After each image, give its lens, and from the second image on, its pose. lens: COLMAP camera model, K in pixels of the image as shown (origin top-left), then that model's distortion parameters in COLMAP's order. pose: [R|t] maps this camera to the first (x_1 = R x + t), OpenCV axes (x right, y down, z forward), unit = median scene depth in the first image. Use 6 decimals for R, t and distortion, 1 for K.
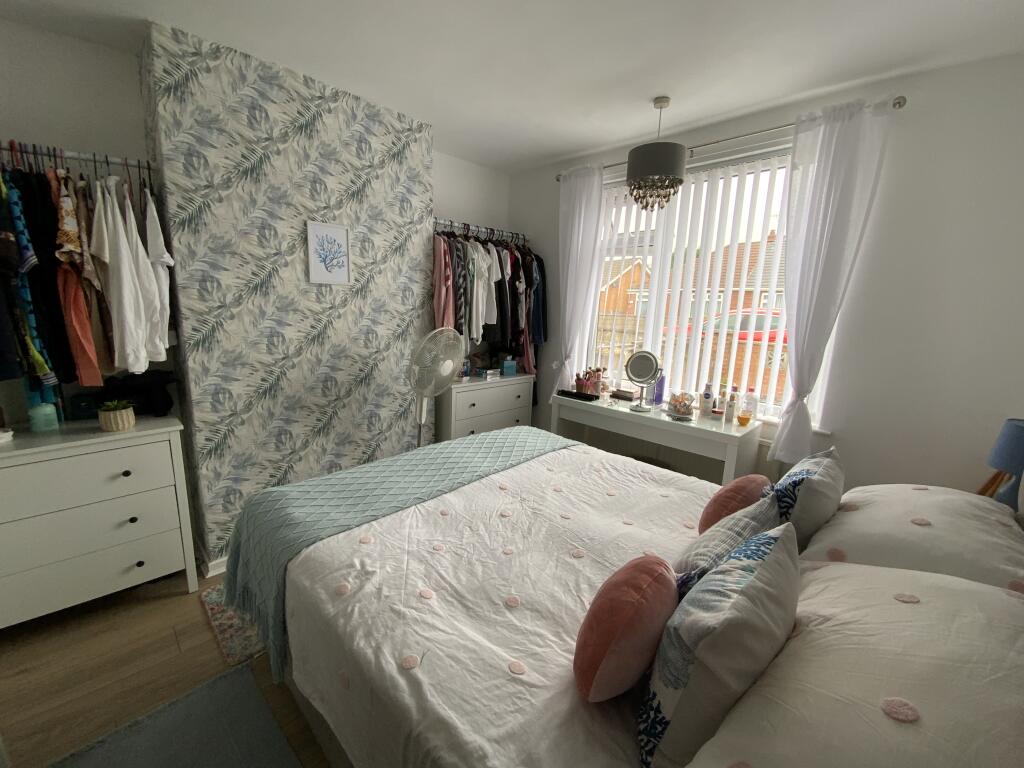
lens RADIAL K [[417.4, 0, 511.8], [0, 417.4, 383.0], [0, 0, 1]] dist [-0.001382, -0.005696]
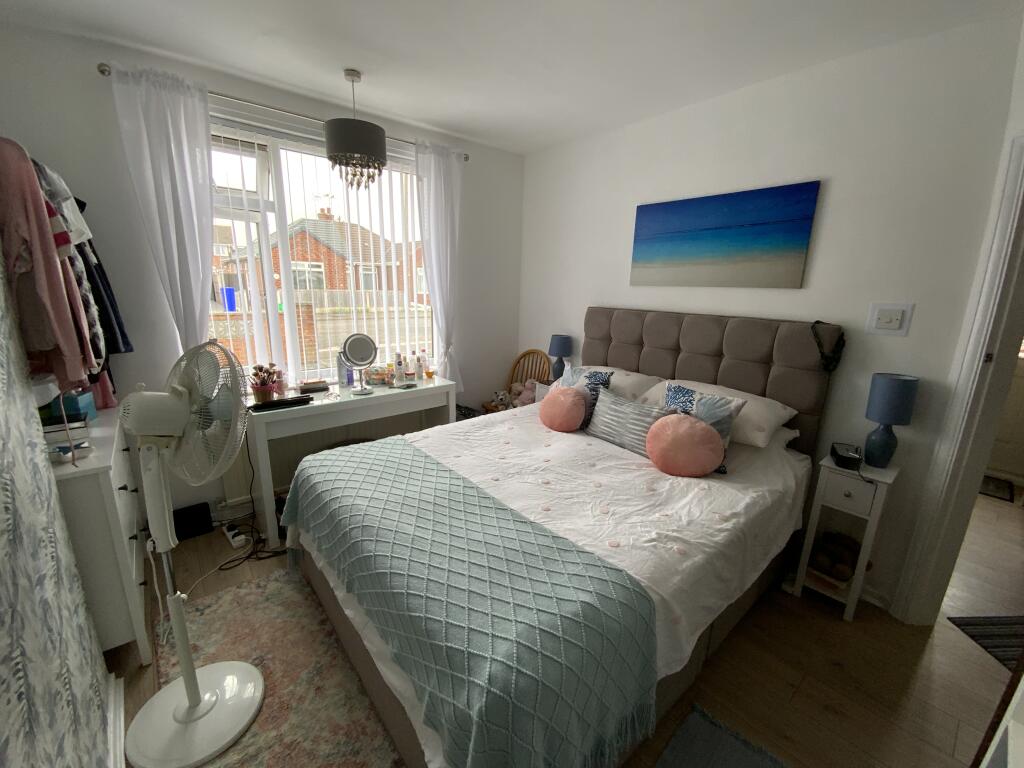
lens RADIAL K [[417.4, 0, 511.1], [0, 417.4, 384.3], [0, 0, 1]] dist [-0.001382, -0.005696]
pose [[0.089982, -0.261790, 0.960921, -0.826368], [0.168657, 0.954905, 0.244358, -0.187416], [-0.981559, 0.140078, 0.130077, 0.702996]]
